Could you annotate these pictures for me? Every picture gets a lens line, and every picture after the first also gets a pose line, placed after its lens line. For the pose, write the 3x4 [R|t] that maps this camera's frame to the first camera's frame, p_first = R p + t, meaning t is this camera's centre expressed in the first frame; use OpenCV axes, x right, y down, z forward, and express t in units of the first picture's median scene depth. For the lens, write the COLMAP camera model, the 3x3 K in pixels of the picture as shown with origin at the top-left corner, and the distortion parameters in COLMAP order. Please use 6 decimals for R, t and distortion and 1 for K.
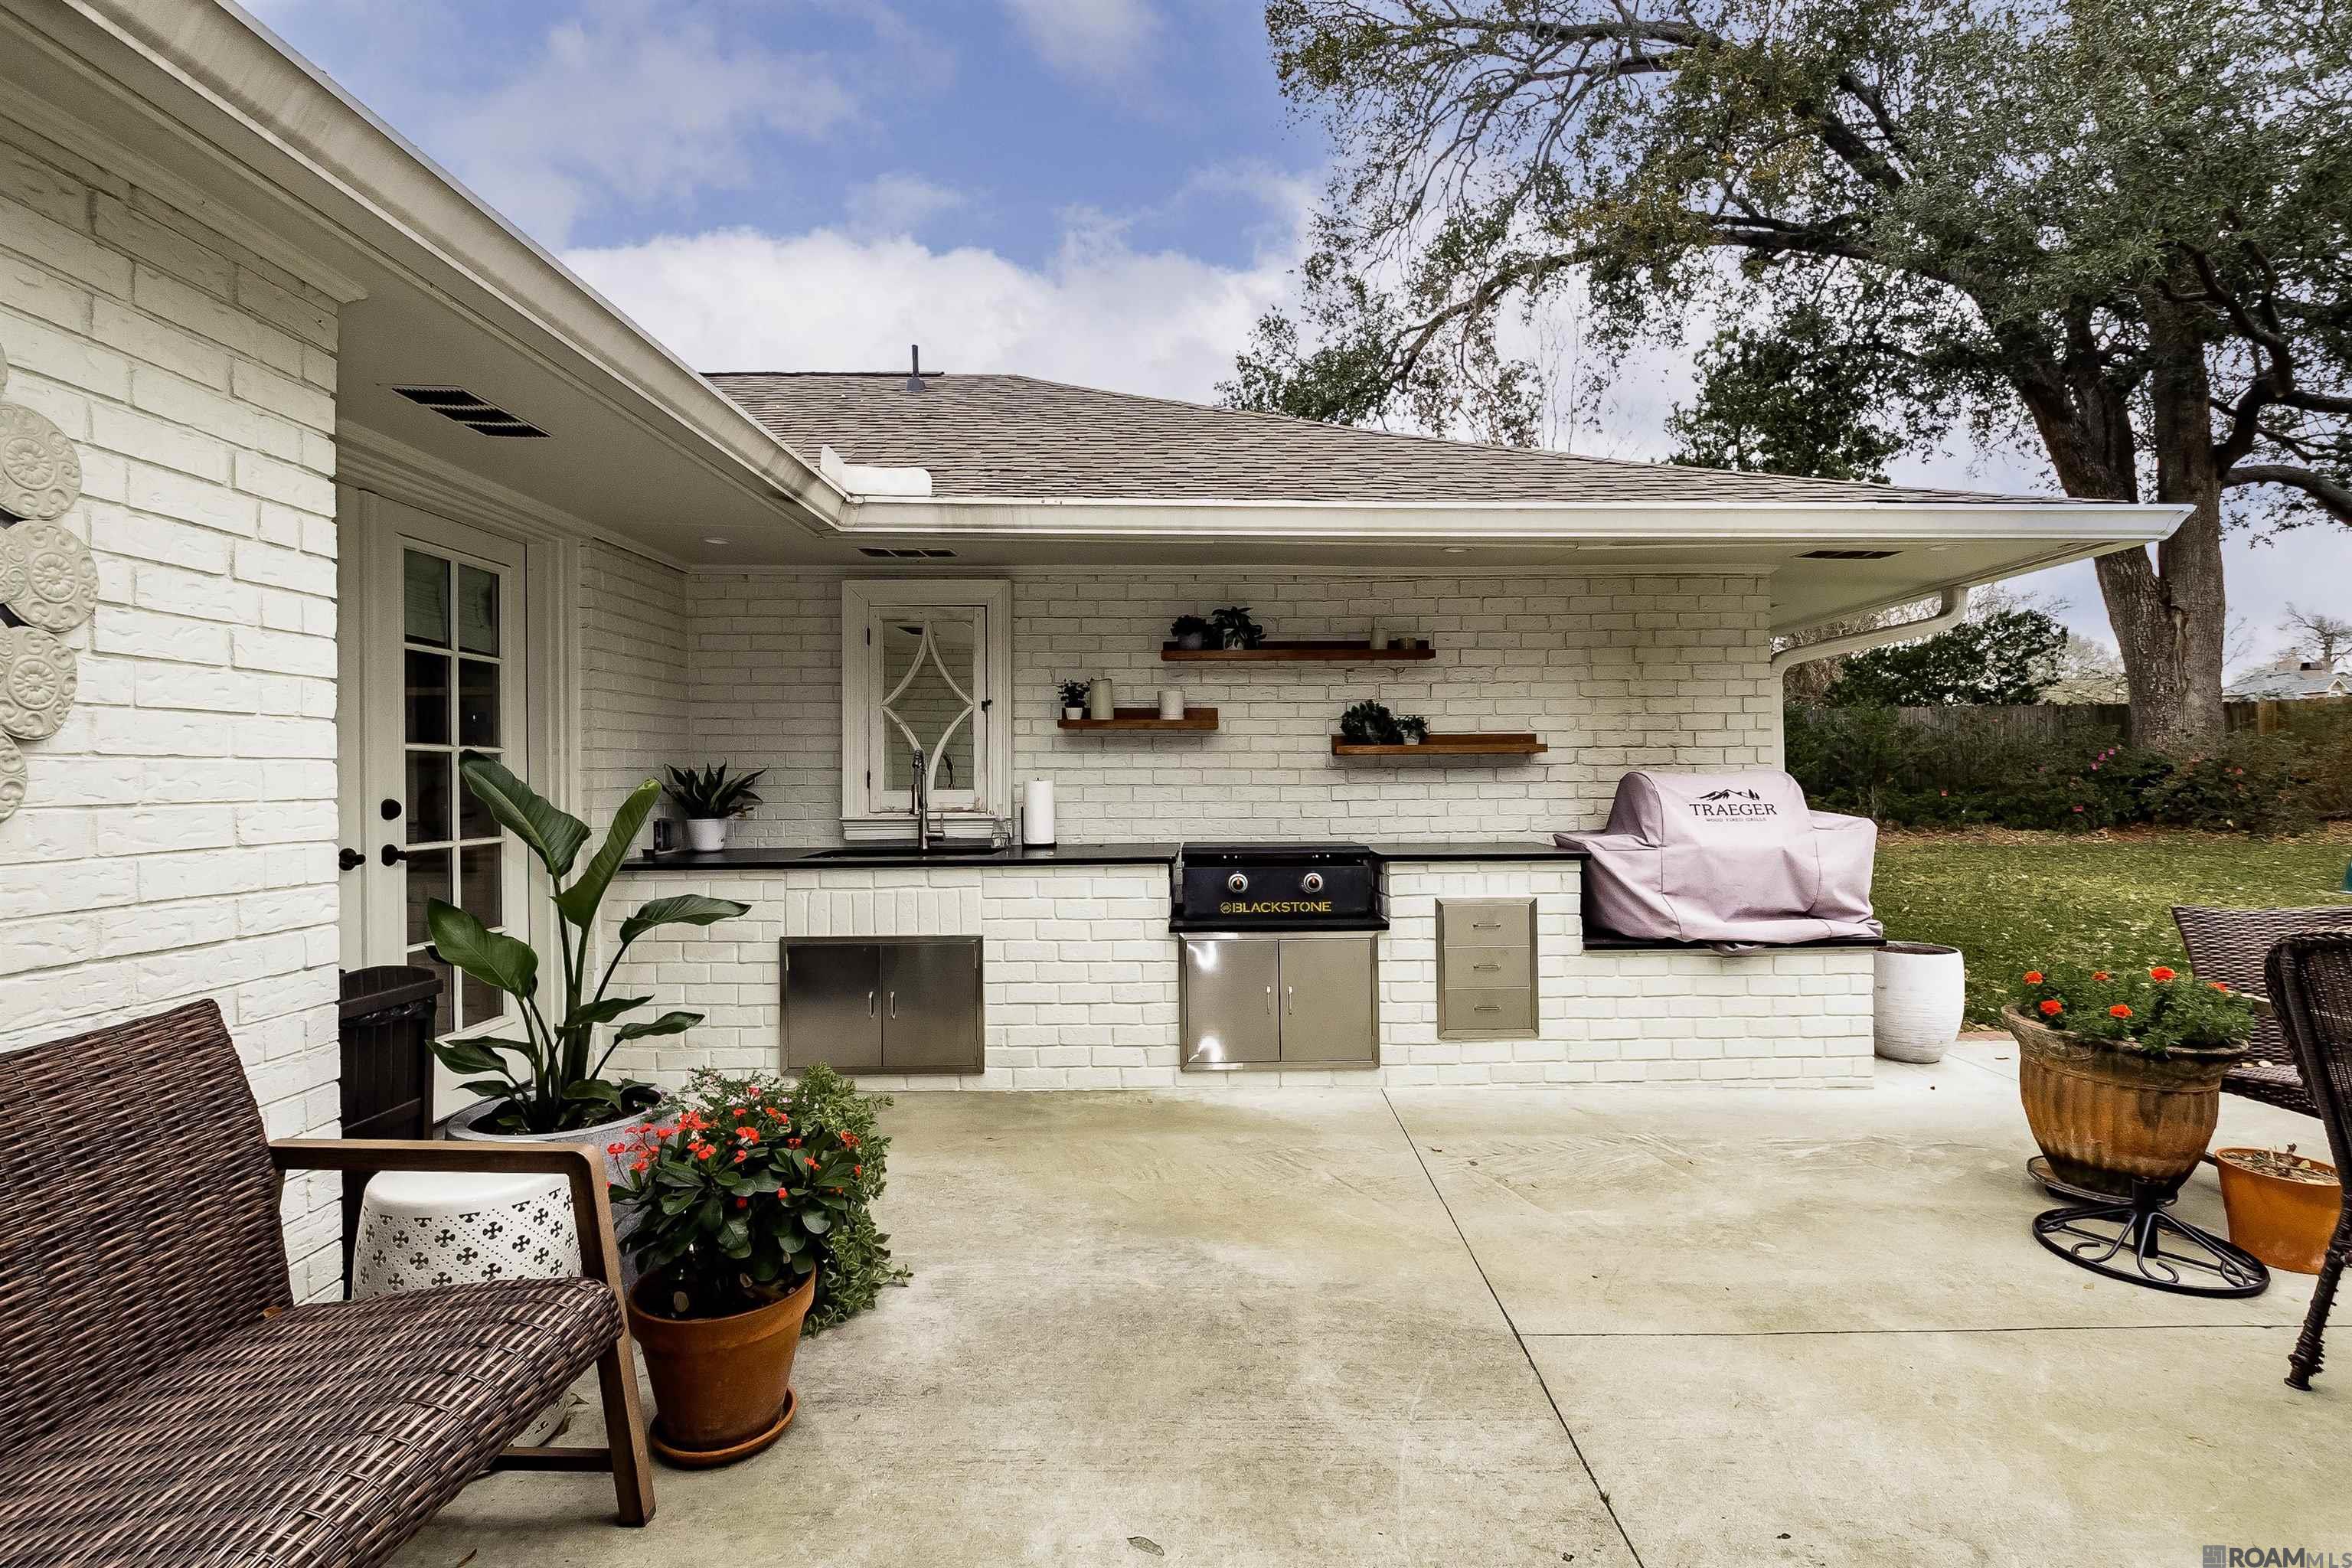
lens RADIAL K [[1074.5, 0, 1180.7], [0, 1074.5, 787.7], [0, 0, 1]] dist [-0.002683, 0.000689]
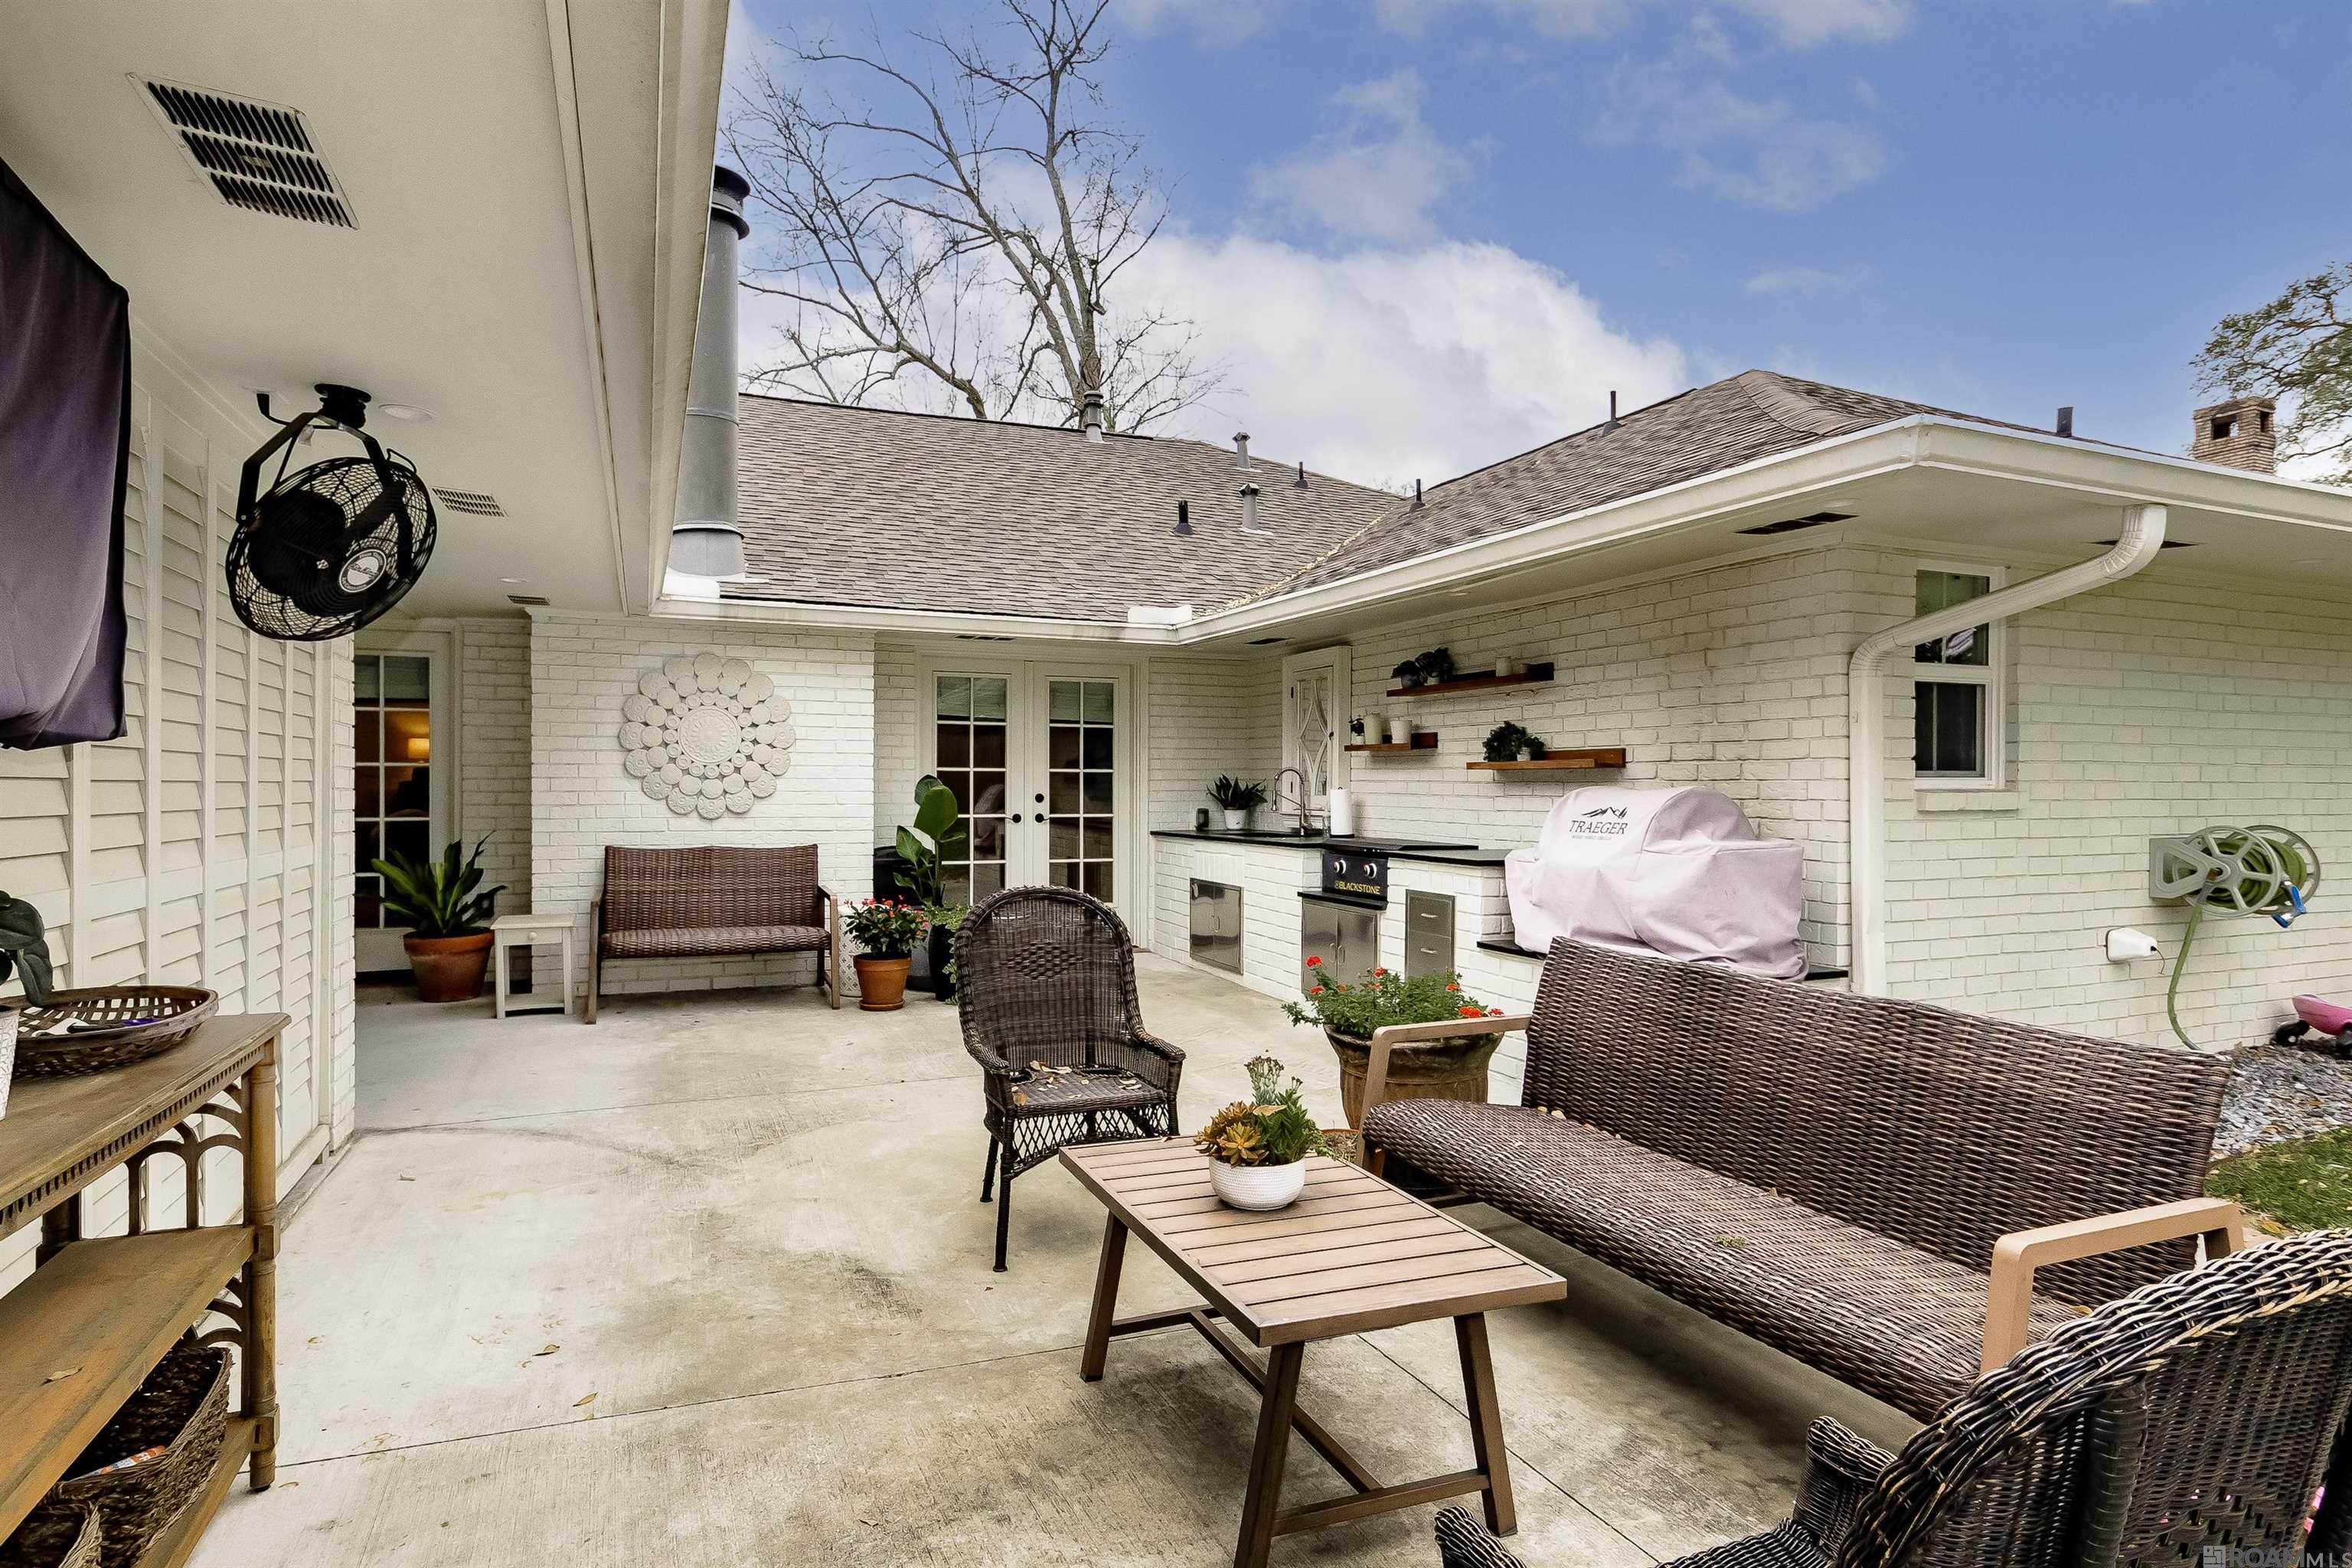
lens RADIAL K [[1241.7, 0, 1178.6], [0, 1241.7, 780.8], [0, 0, 1]] dist [-0.003439, -0.000071]
pose [[0.374595, 0.006031, -0.927169, 1.260727], [-0.014447, 0.999895, 0.000667, -0.015260], [0.927076, 0.013145, 0.374643, 0.201559]]
